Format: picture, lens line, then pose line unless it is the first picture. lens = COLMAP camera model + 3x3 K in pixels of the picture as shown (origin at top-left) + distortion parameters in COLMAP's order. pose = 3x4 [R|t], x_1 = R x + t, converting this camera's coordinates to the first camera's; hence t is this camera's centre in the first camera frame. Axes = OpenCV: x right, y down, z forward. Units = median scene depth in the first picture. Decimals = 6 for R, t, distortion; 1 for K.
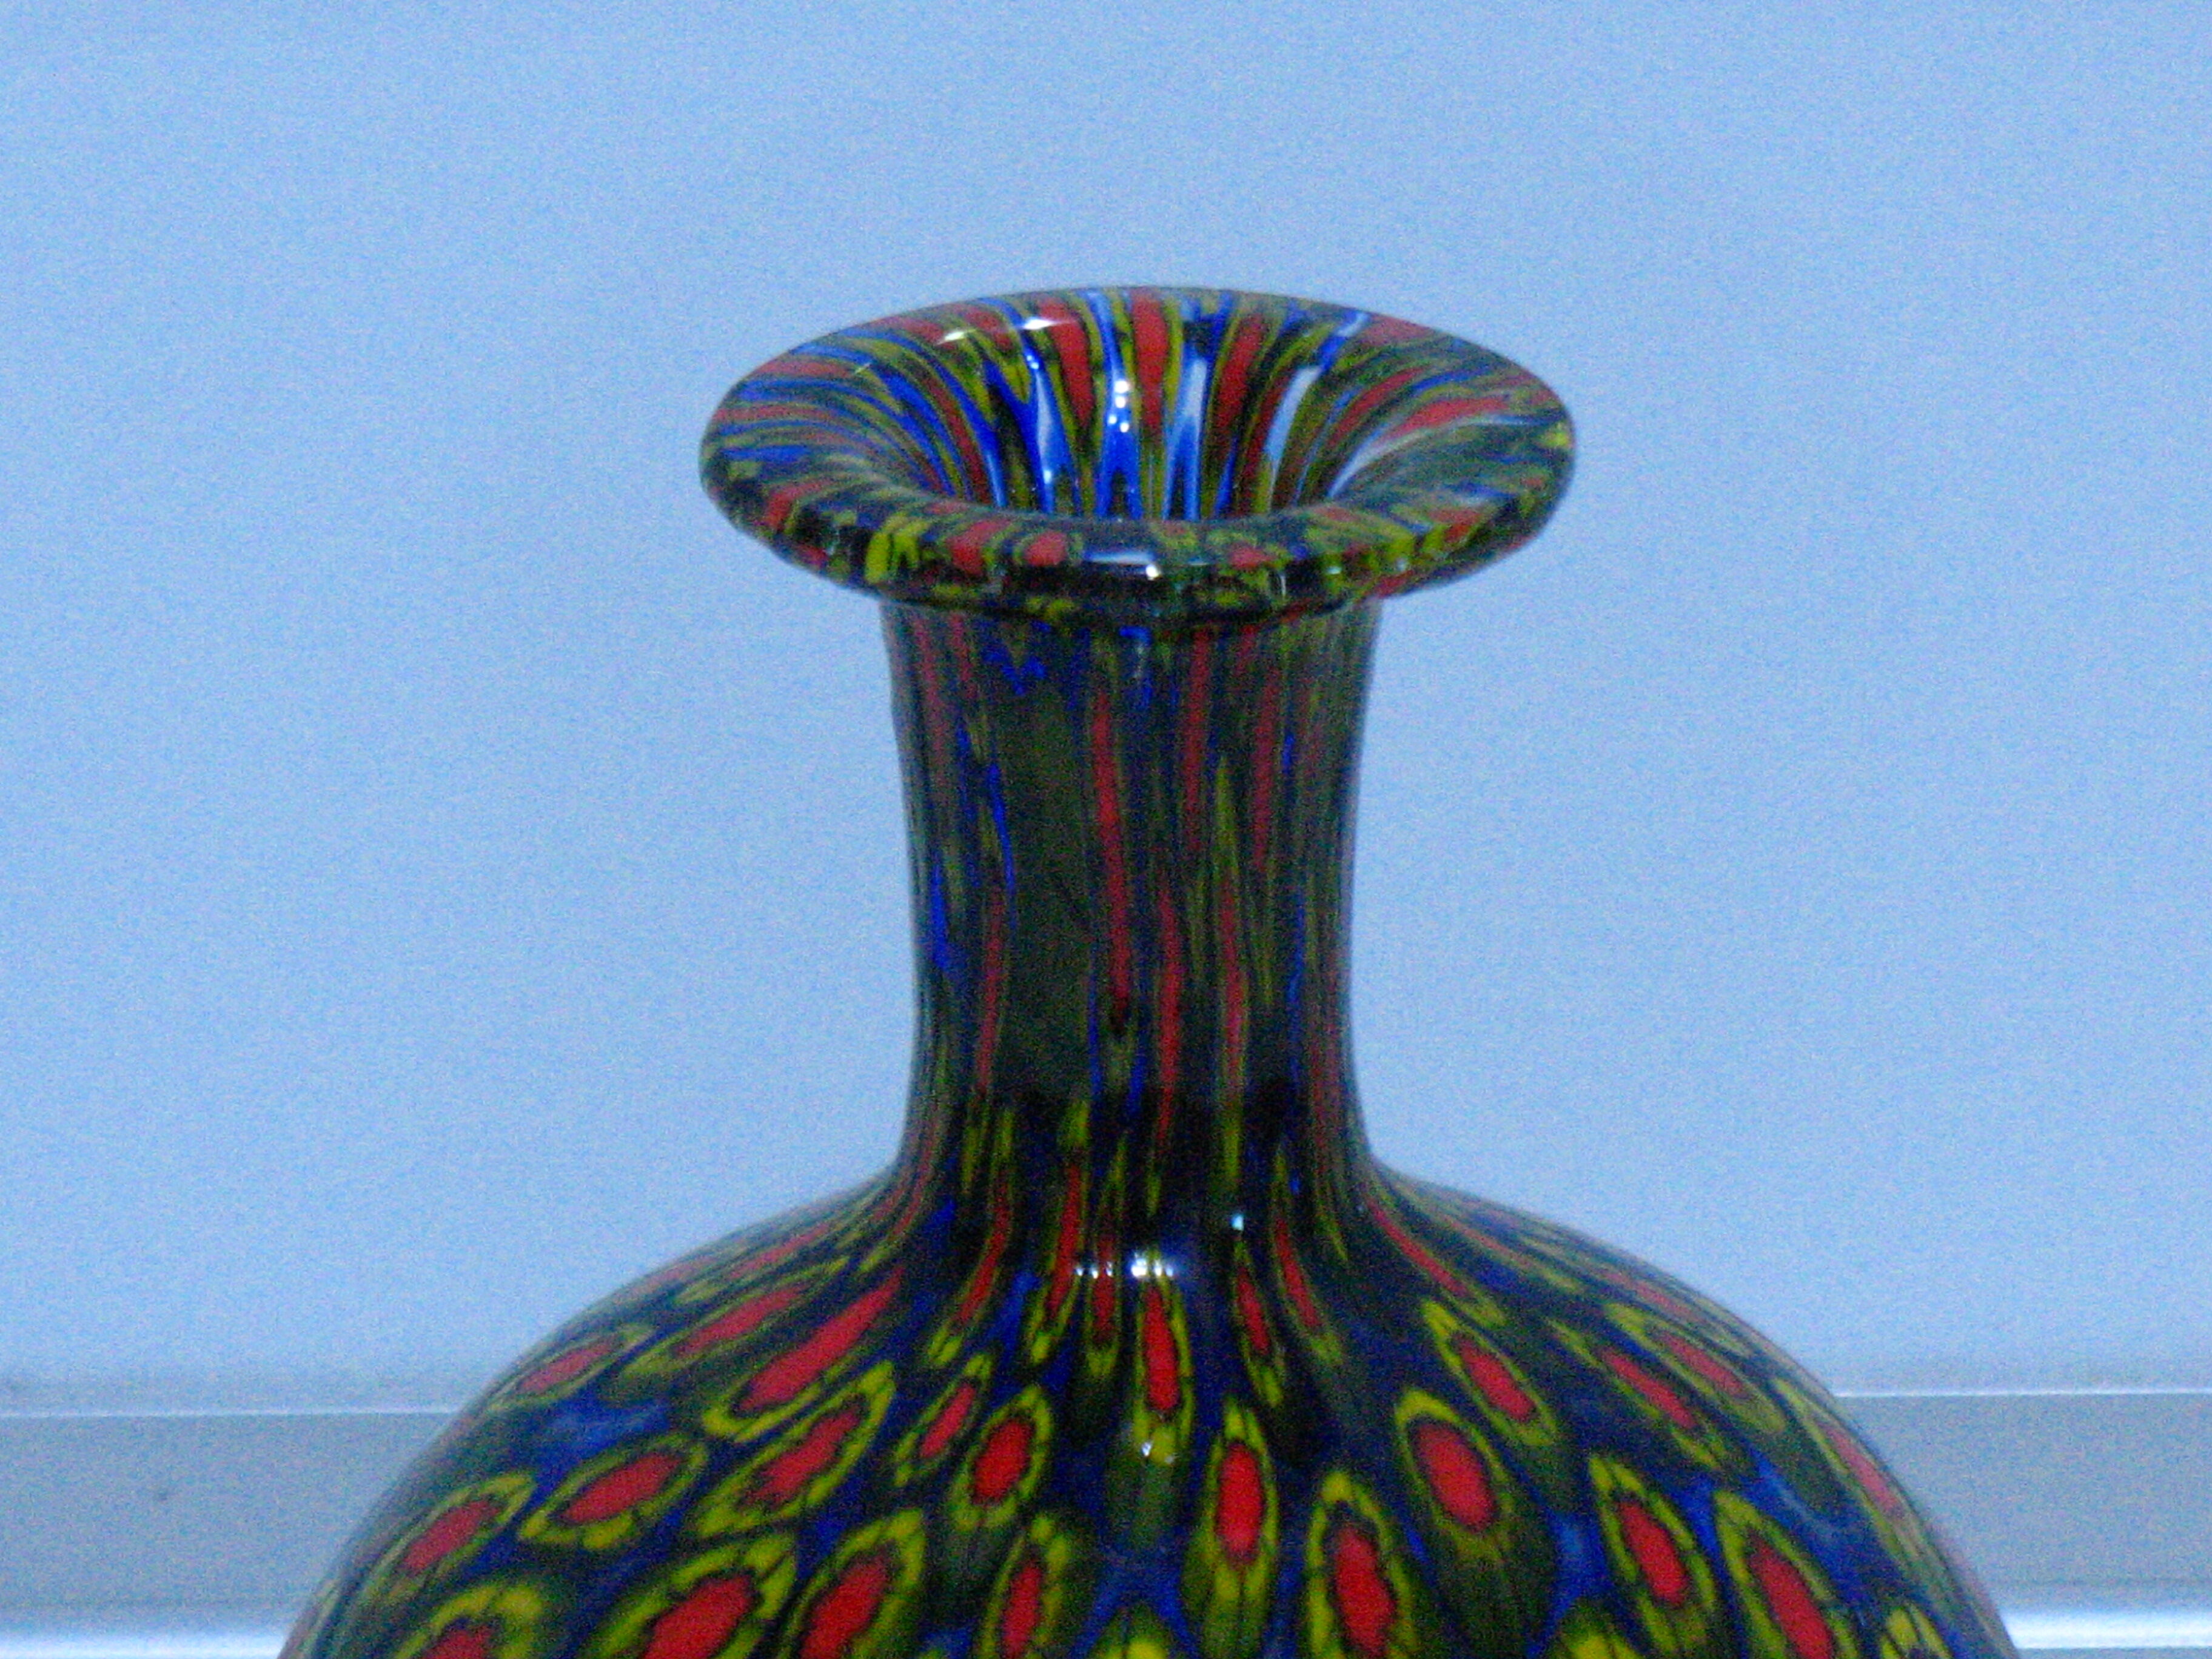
lens RADIAL K [[10822.7, 0, 1099.4], [0, 10822.7, 832.9], [0, 0, 1]] dist [0.043985, 0.000000]
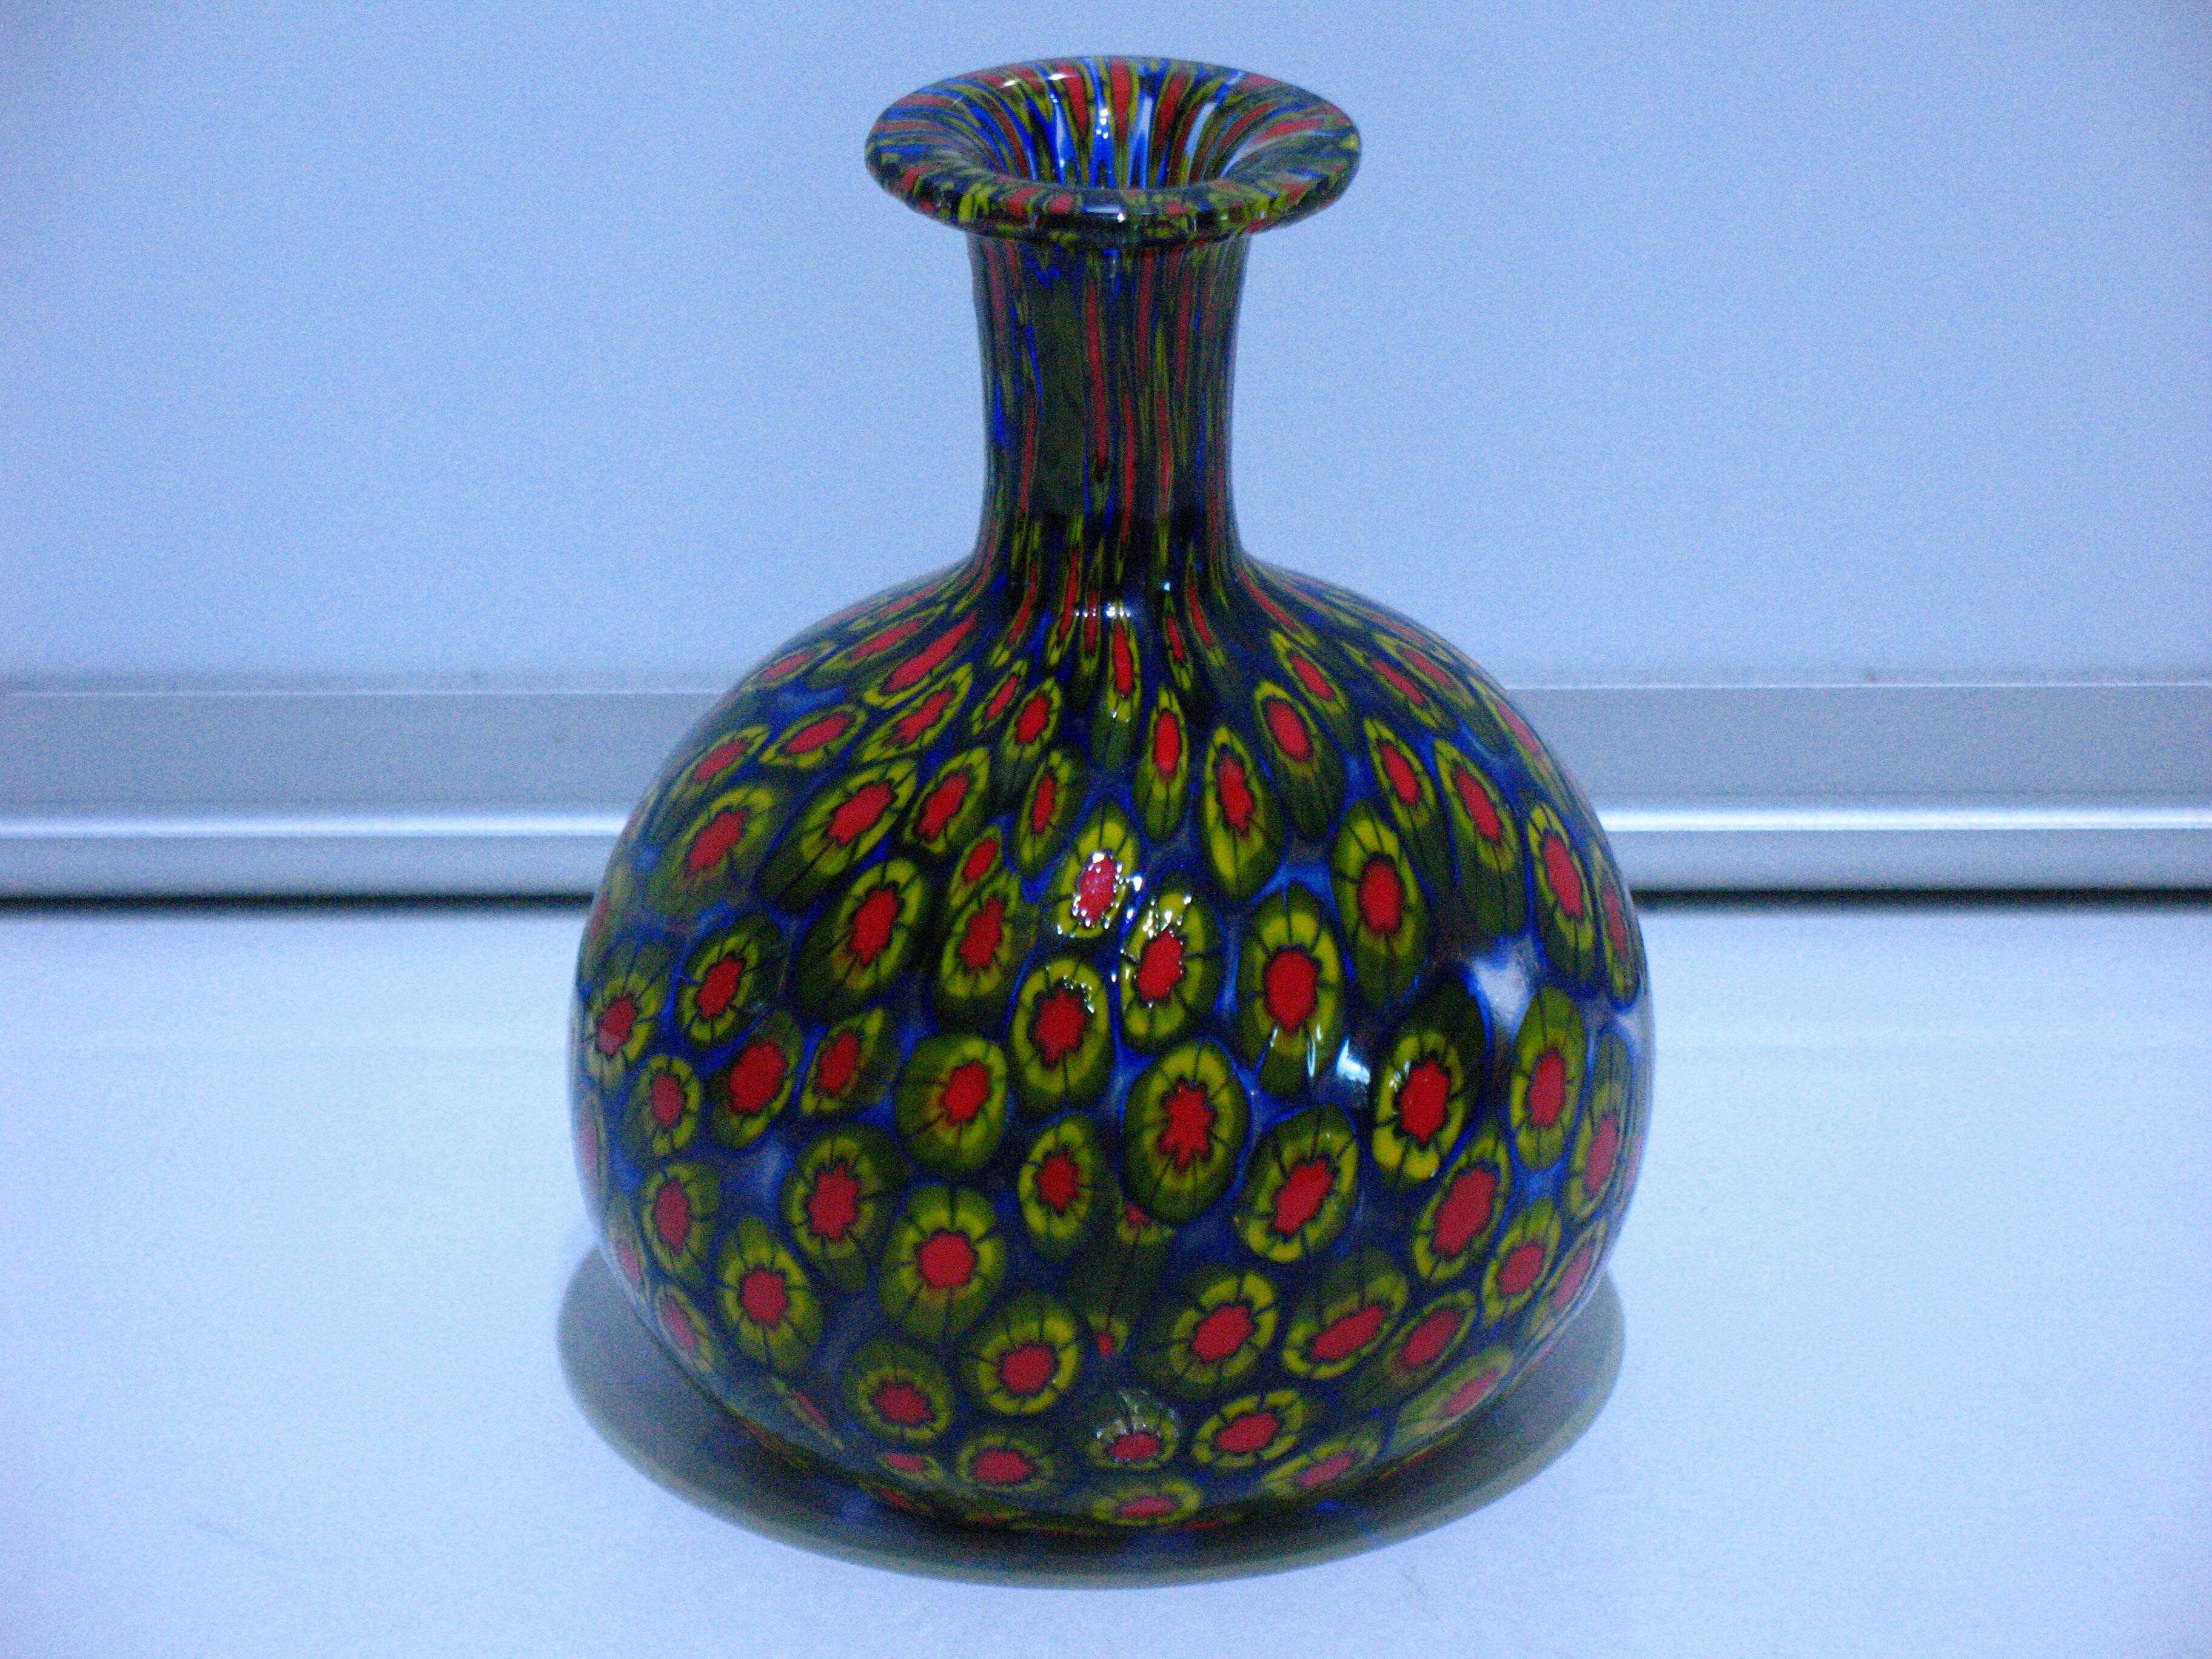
lens RADIAL K [[10822.7, 0, 1106.9], [0, 10822.7, 830.8], [0, 0, 1]] dist [0.043985, 0.000000]
pose [[0.999917, 0.006078, 0.011352, -0.016834], [-0.006747, 0.998184, 0.059868, -0.030005], [-0.010967, -0.059939, 0.998142, -0.768292]]
